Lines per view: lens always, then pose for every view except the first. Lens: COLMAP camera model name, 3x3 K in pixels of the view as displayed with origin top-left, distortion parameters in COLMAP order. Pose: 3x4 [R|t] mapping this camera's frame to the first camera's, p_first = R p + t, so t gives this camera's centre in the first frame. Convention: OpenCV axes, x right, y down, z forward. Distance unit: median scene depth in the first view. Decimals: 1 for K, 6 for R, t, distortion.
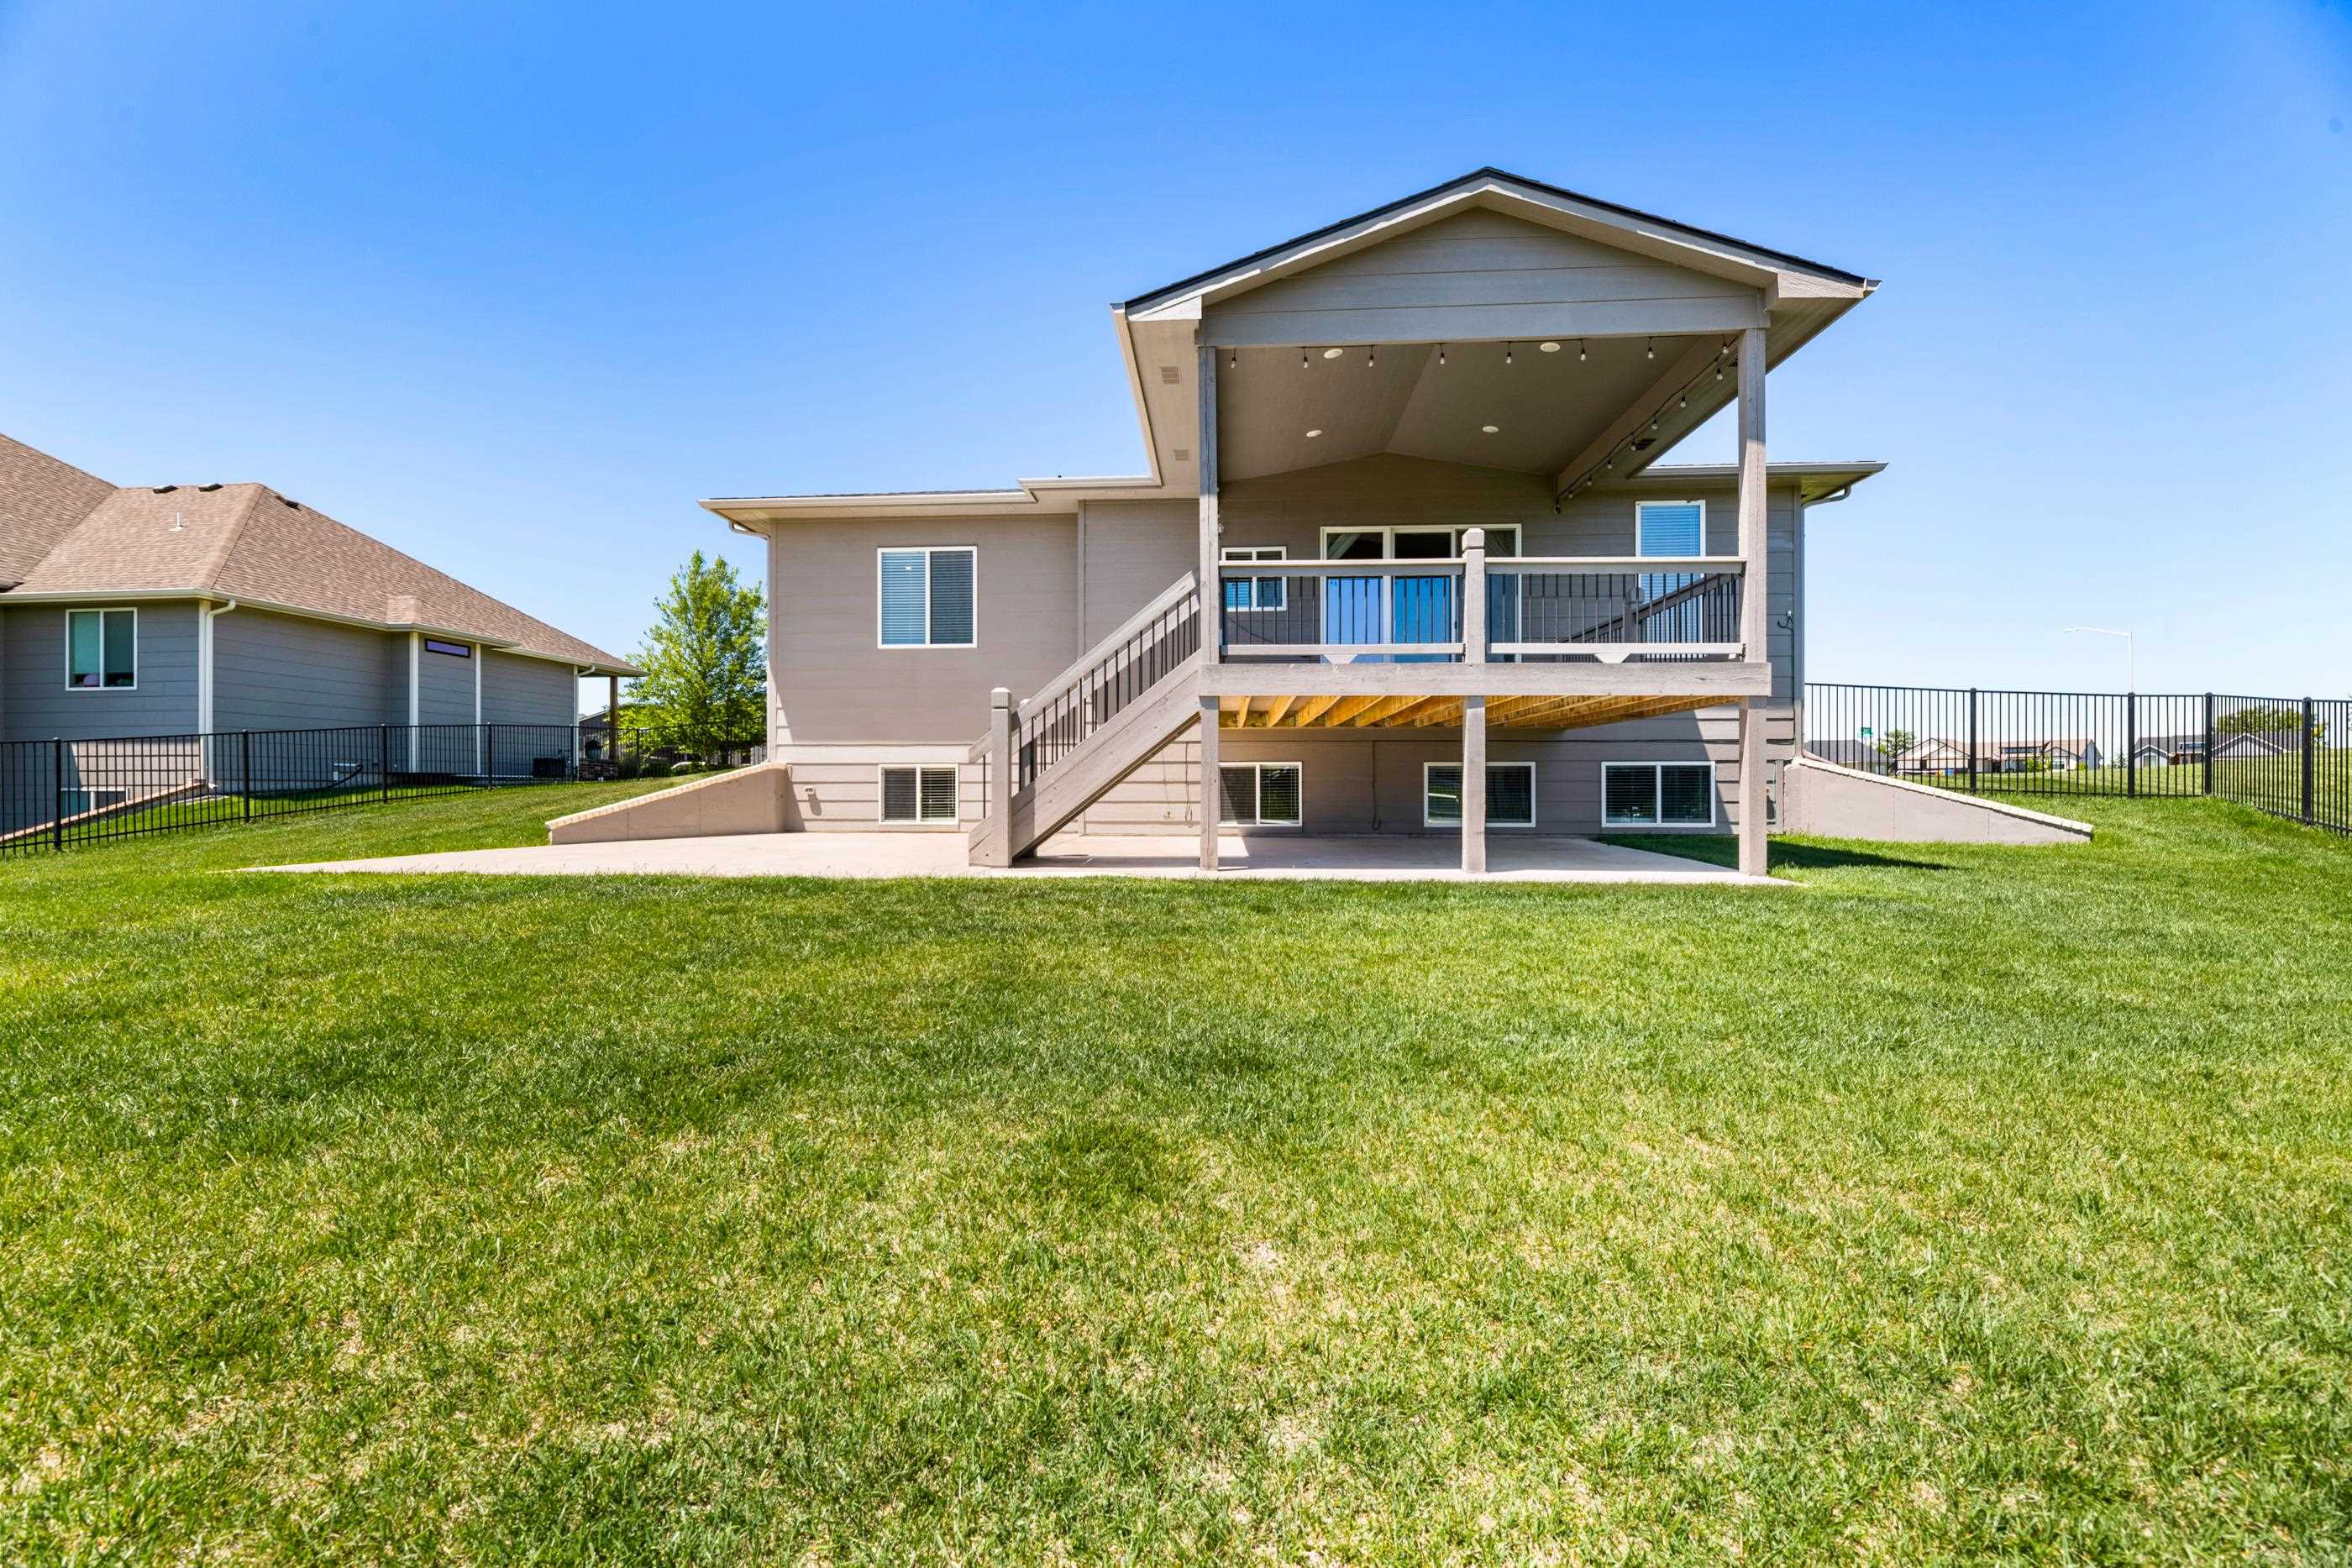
lens RADIAL K [[967.6, 0, 1165.8], [0, 967.6, 784.2], [0, 0, 1]] dist [-0.002010, -0.000097]
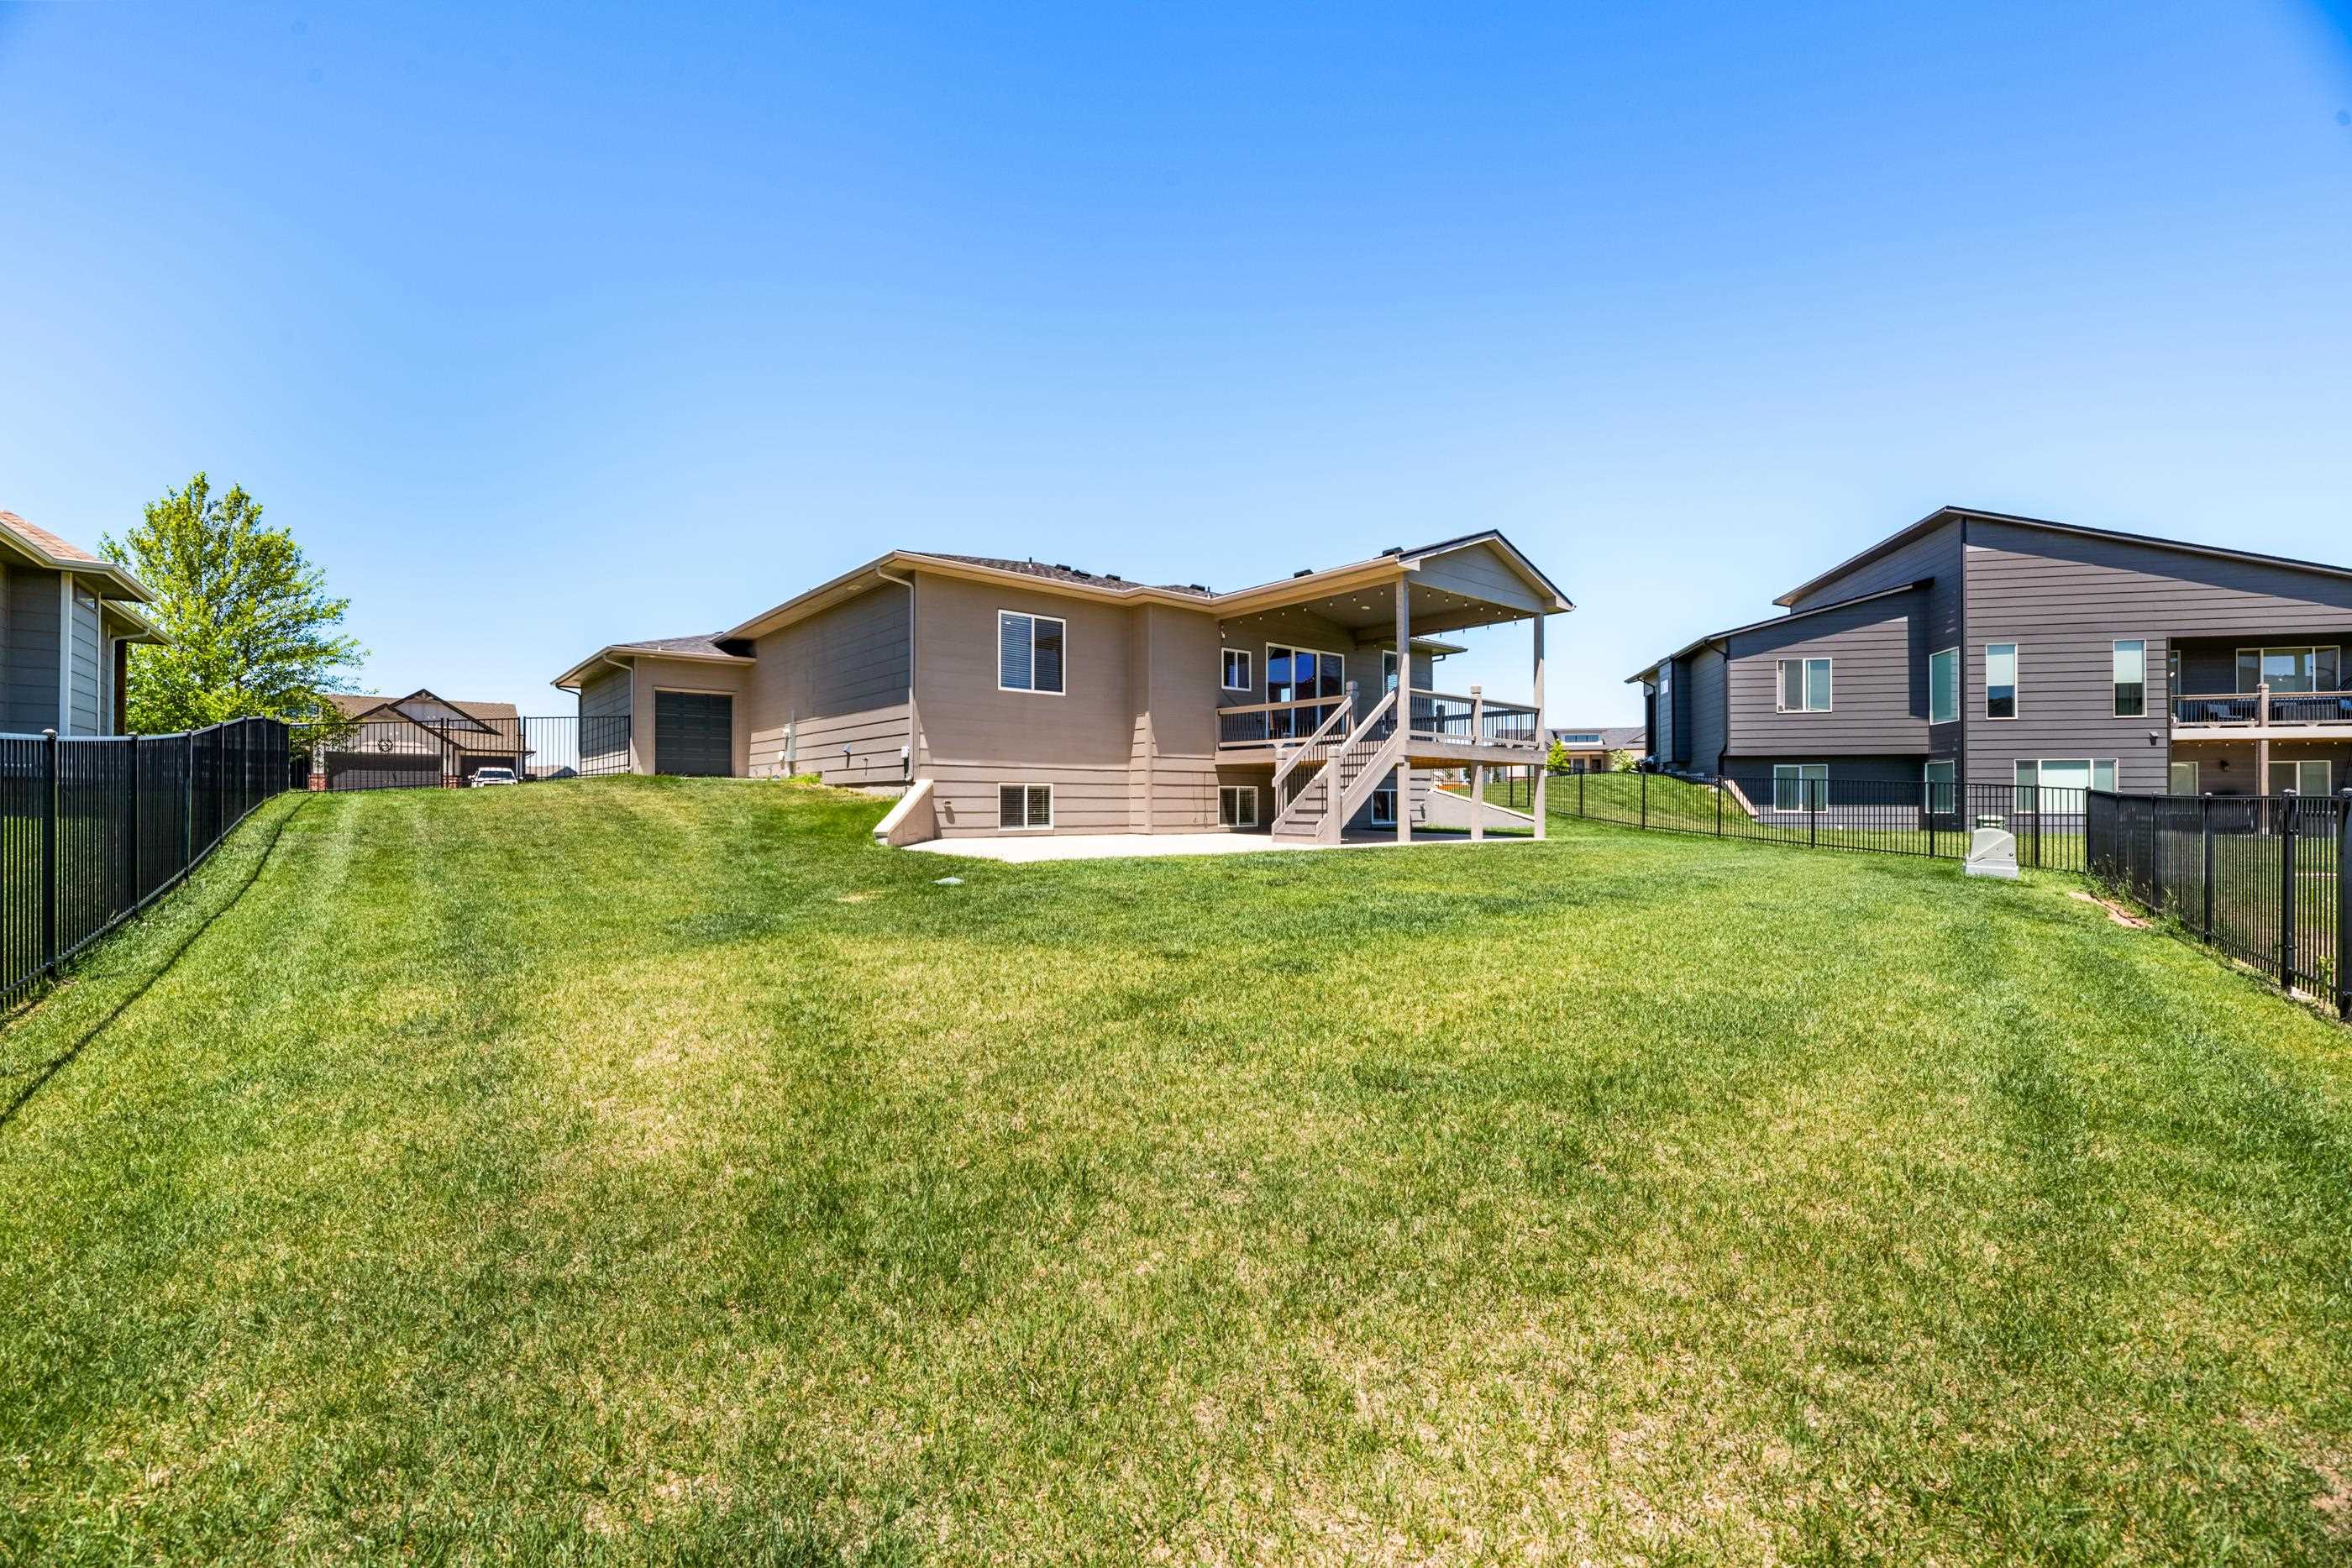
lens RADIAL K [[967.6, 0, 1166.9], [0, 967.6, 791.3], [0, 0, 1]] dist [-0.002010, -0.000097]
pose [[0.703231, 0.004214, 0.710949, -1.034777], [-0.001316, 0.999988, -0.004626, -0.003794], [-0.710960, 0.002317, 0.703228, -0.030945]]
